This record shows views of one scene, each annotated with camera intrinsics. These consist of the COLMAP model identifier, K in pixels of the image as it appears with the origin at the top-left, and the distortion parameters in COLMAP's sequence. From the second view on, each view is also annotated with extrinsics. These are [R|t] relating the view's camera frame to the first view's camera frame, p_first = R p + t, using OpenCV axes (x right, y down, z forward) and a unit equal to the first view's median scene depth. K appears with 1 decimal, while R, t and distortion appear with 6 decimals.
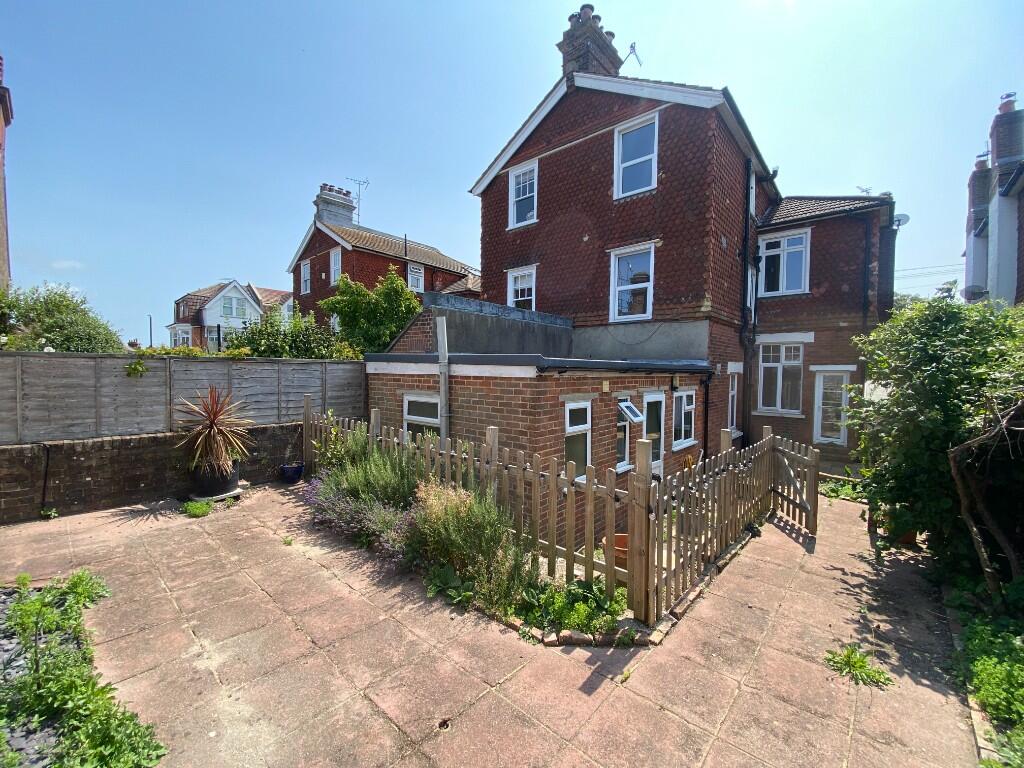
lens RADIAL K [[413.6, 0, 510.3], [0, 413.6, 384.1], [0, 0, 1]] dist [0.021371, -0.020988]
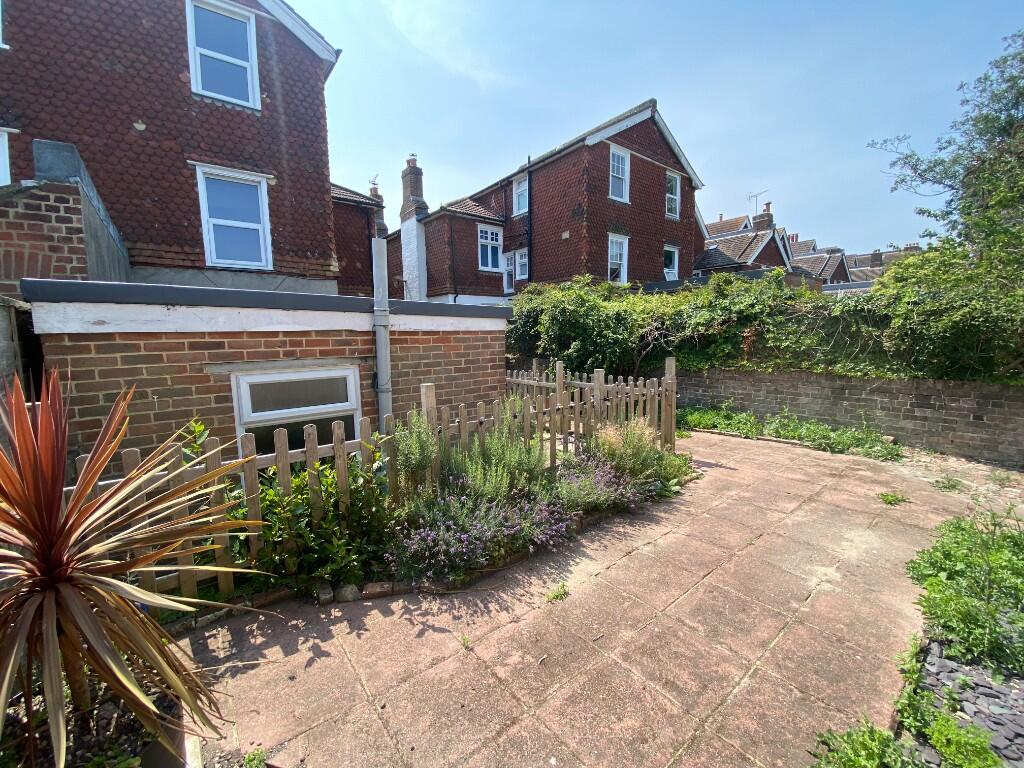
lens RADIAL K [[406.4, 0, 509.2], [0, 406.4, 388.0], [0, 0, 1]] dist [0.016956, -0.019338]
pose [[0.177892, -0.142545, 0.973671, -0.781730], [0.052601, 0.989416, 0.135240, -0.008224], [-0.982643, 0.027158, 0.183507, 0.679276]]
